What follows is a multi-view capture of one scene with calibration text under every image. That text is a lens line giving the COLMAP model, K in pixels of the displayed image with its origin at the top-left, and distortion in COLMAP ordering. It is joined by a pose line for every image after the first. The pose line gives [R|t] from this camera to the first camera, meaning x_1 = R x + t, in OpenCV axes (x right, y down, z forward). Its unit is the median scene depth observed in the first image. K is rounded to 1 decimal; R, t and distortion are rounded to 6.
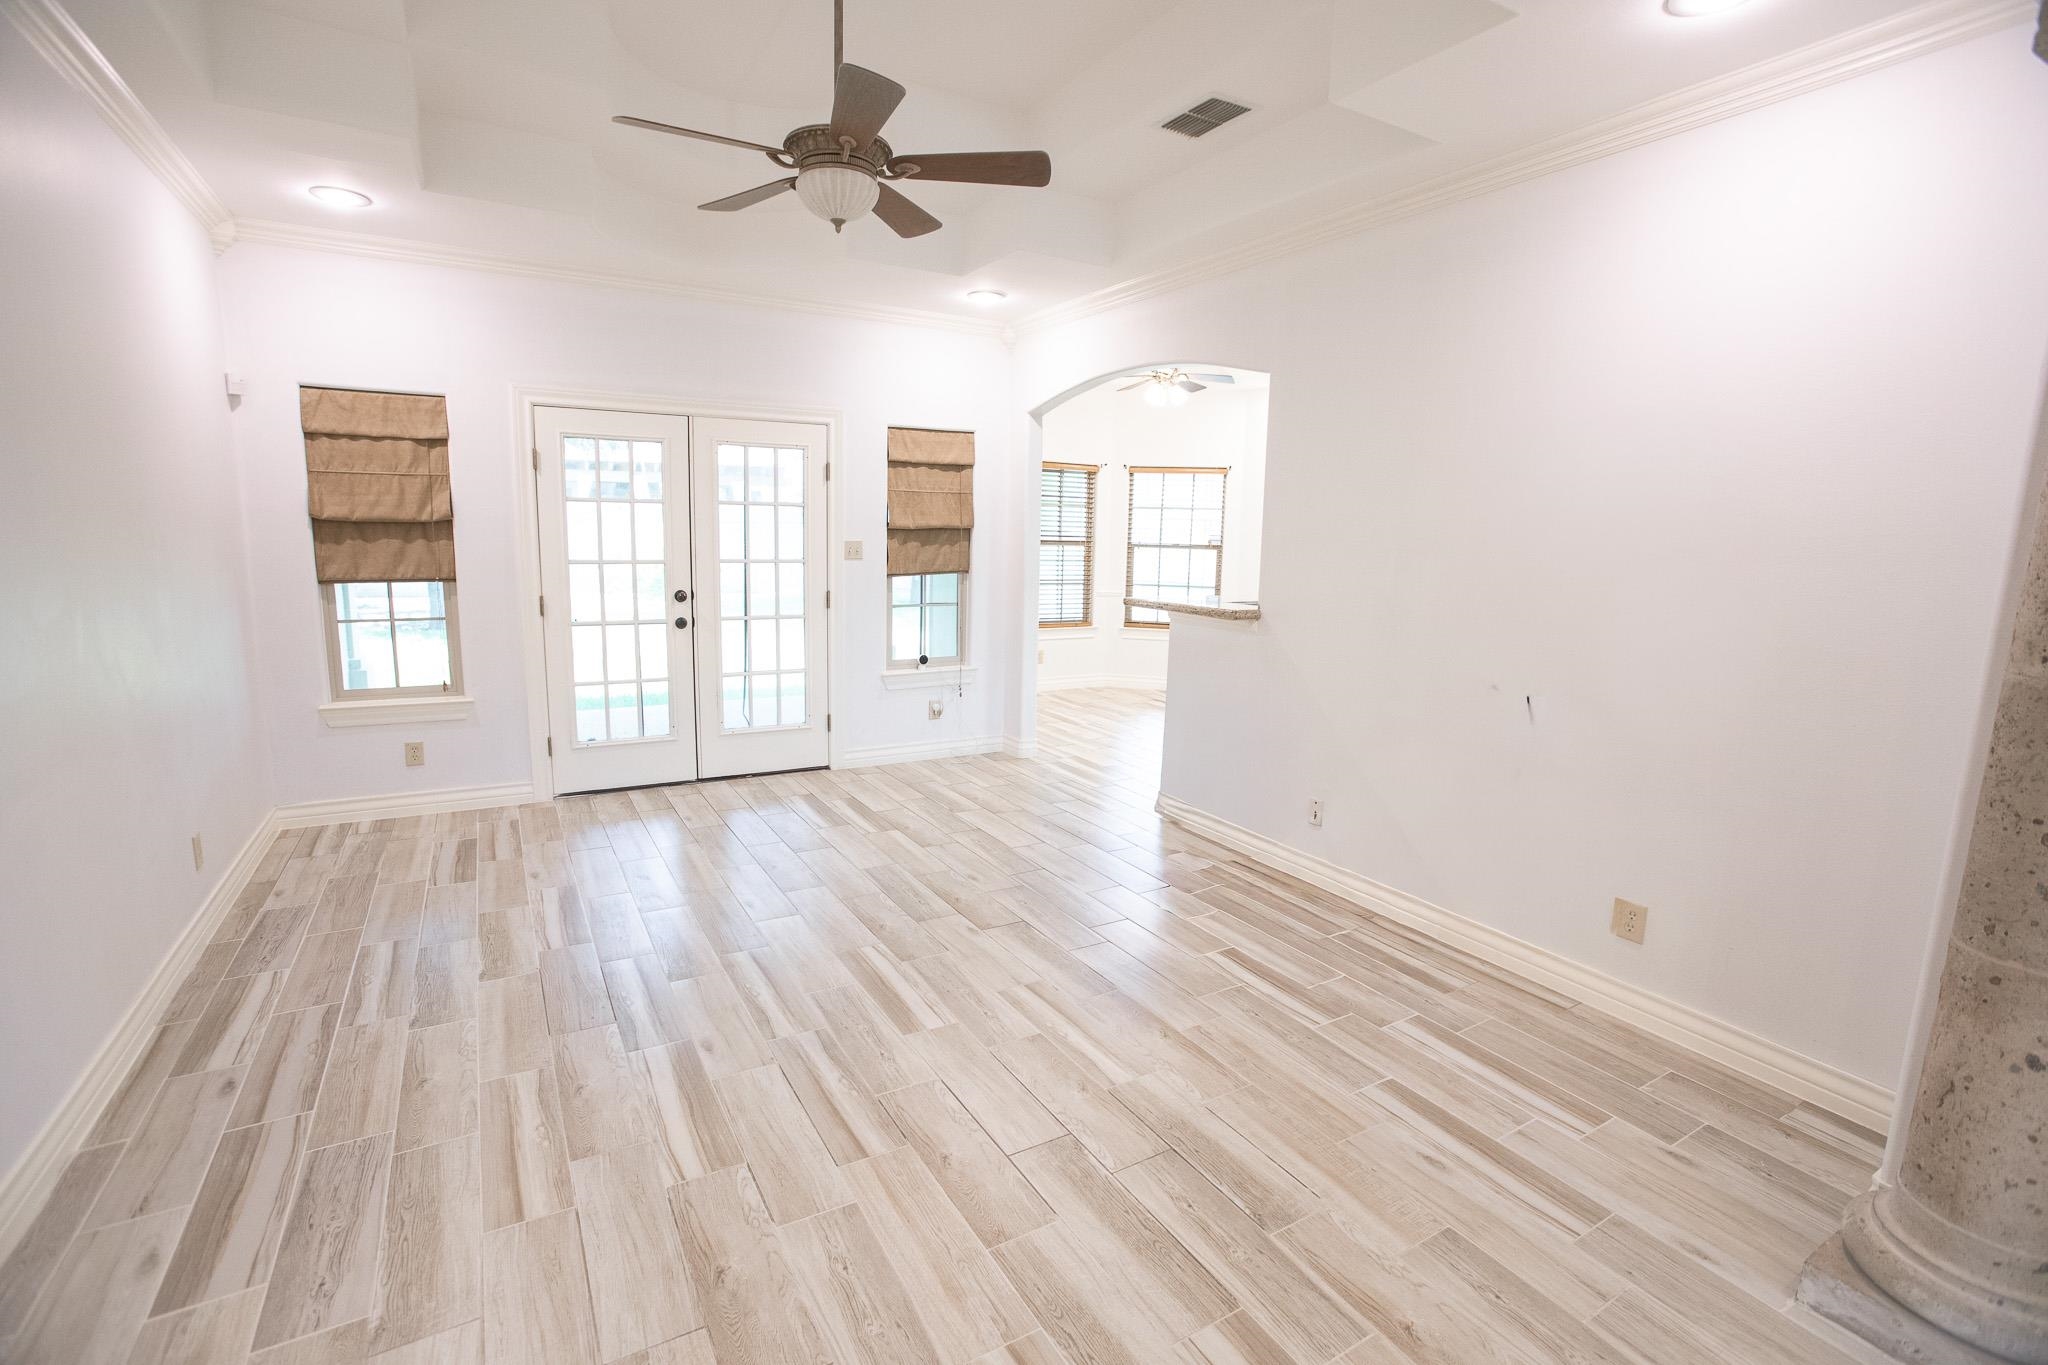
lens RADIAL K [[937.3, 0, 1024.0], [0, 937.3, 682.5], [0, 0, 1]] dist [-0.071383, 0.028370]
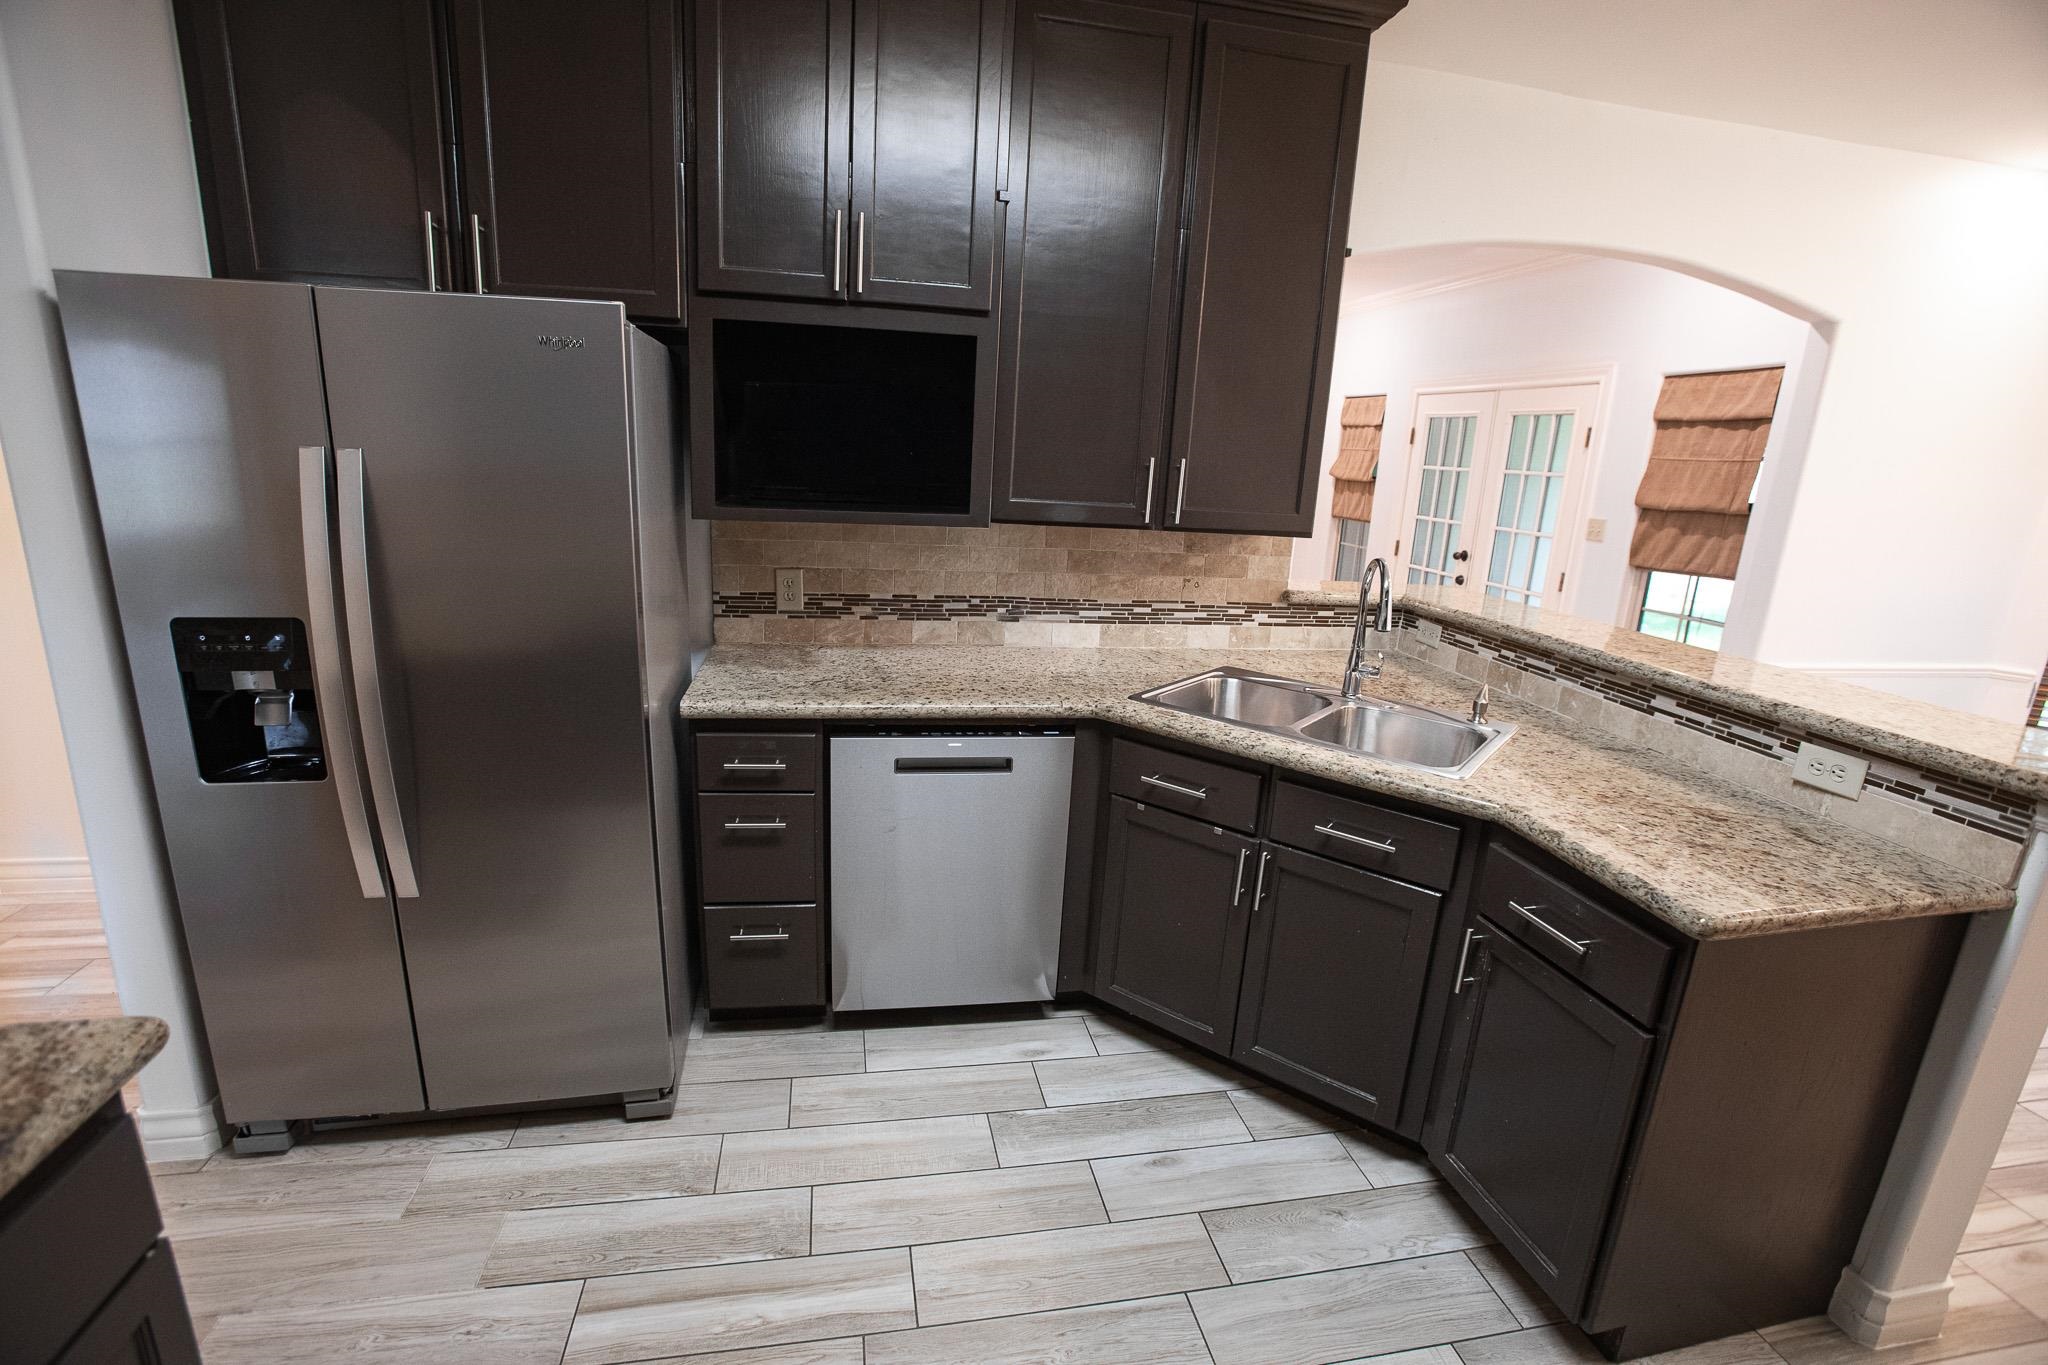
lens RADIAL K [[931.3, 0, 1012.9], [0, 931.3, 684.5], [0, 0, 1]] dist [-0.064376, 0.024891]
pose [[-0.338421, 0.194517, -0.920671, 0.839700], [-0.210146, 0.938068, 0.275439, -0.135148], [0.917230, 0.286689, -0.276585, 0.838823]]
